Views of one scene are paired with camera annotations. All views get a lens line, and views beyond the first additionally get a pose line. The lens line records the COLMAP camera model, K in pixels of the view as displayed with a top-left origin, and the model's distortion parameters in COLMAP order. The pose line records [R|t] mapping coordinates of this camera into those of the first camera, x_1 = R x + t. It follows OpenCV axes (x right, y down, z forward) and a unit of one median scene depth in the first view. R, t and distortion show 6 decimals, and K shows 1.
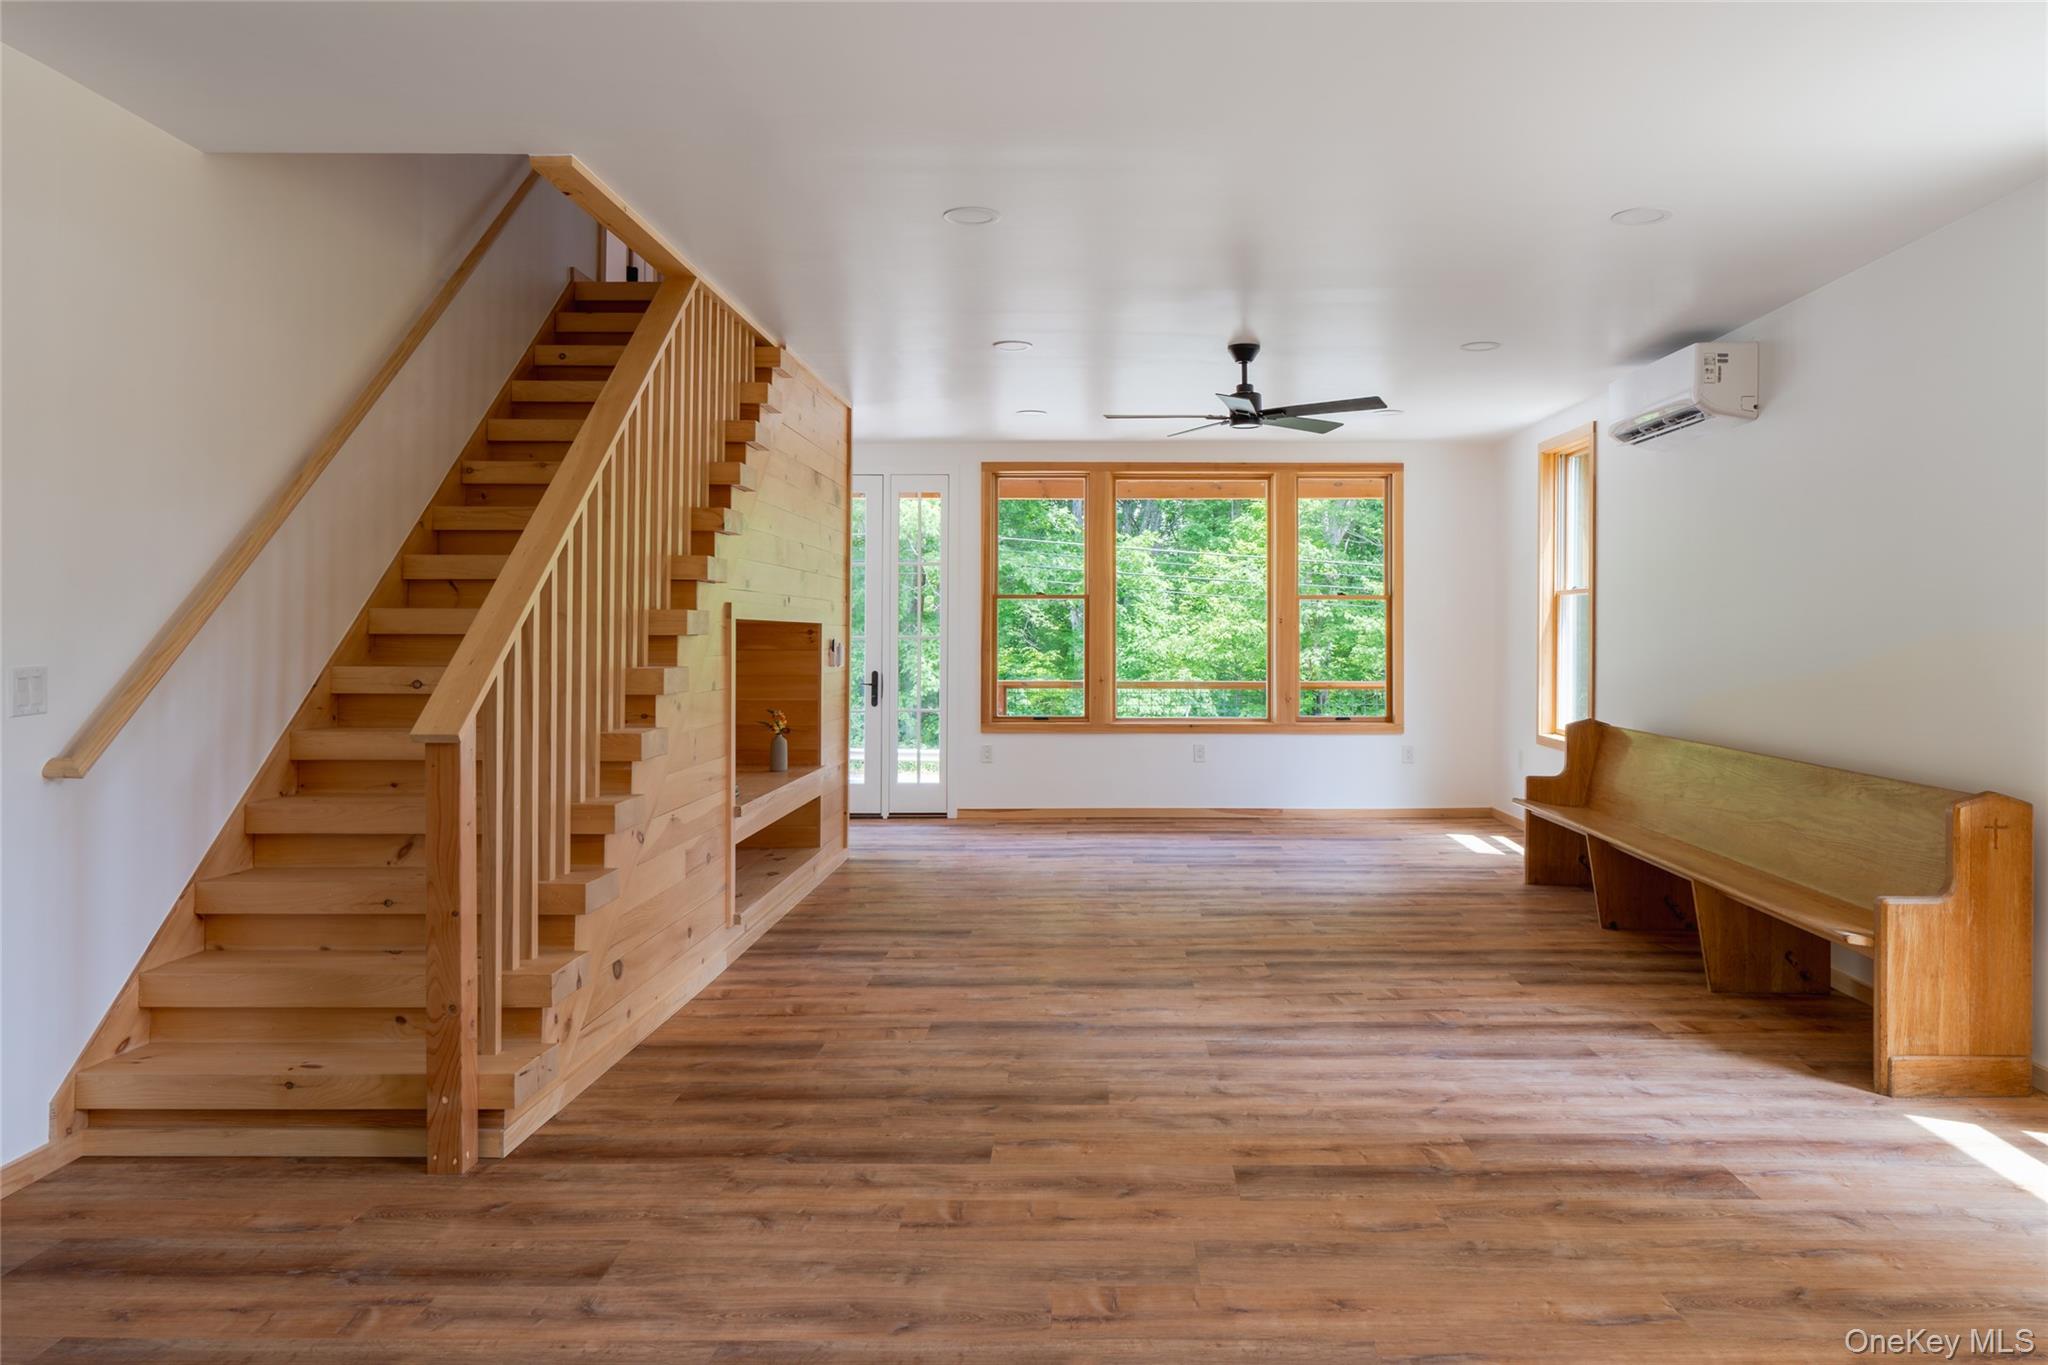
lens RADIAL K [[1473.6, 0, 981.4], [0, 1473.6, 628.7], [0, 0, 1]] dist [-0.003949, 0.003629]
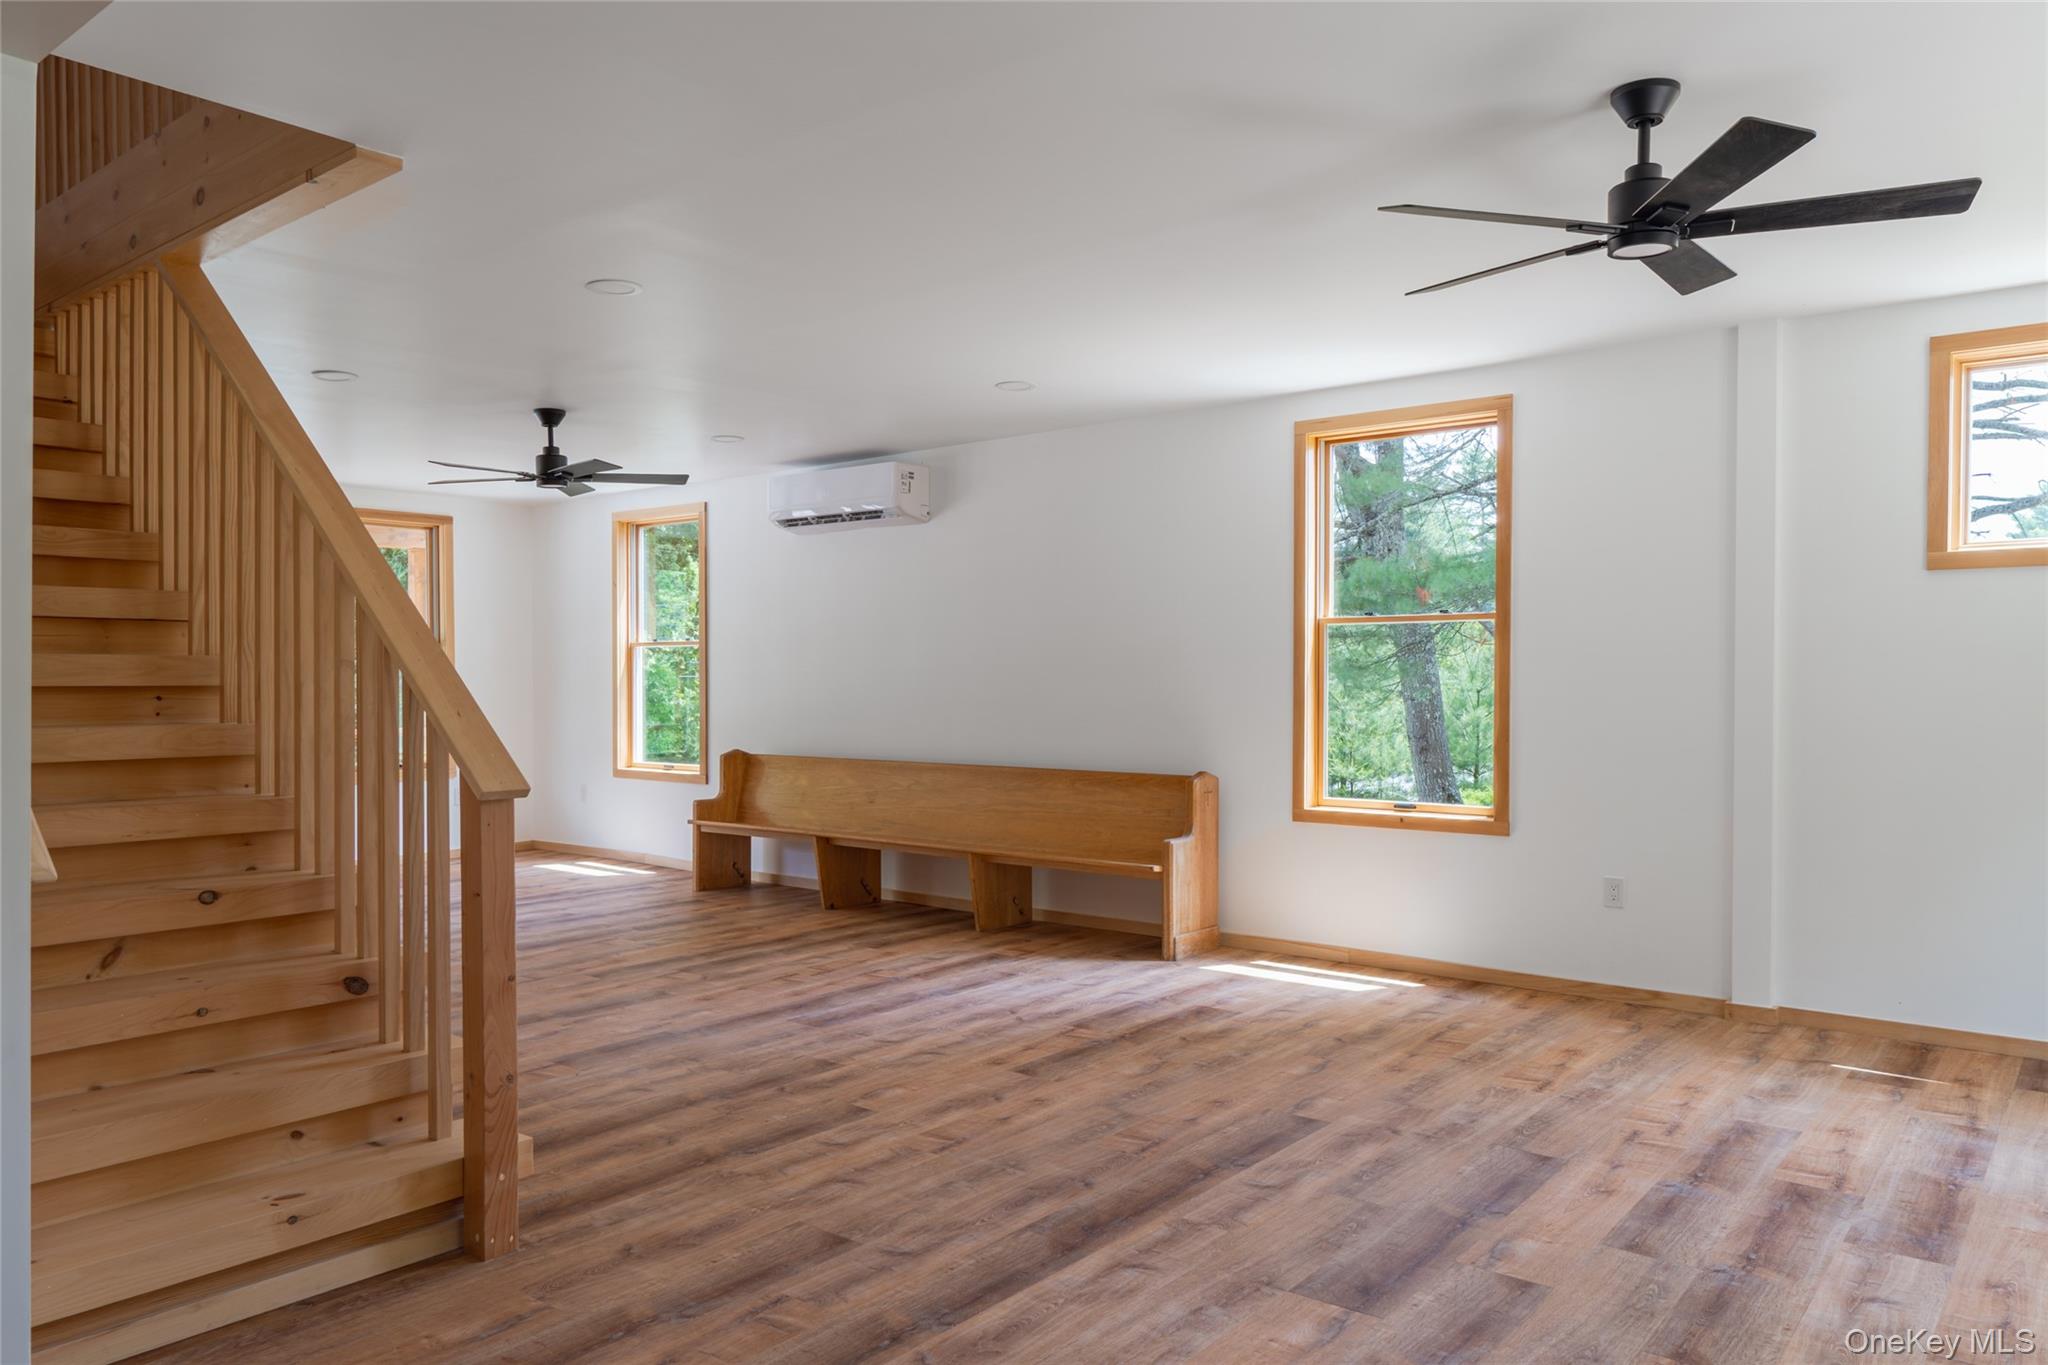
lens RADIAL K [[1473.6, 0, 1012.4], [0, 1473.6, 682.7], [0, 0, 1]] dist [-0.003949, 0.003629]
pose [[0.614992, -0.006756, 0.788504, -0.910015], [0.003214, 0.999976, 0.006061, -0.001531], [-0.788526, -0.001194, 0.615000, 0.162205]]
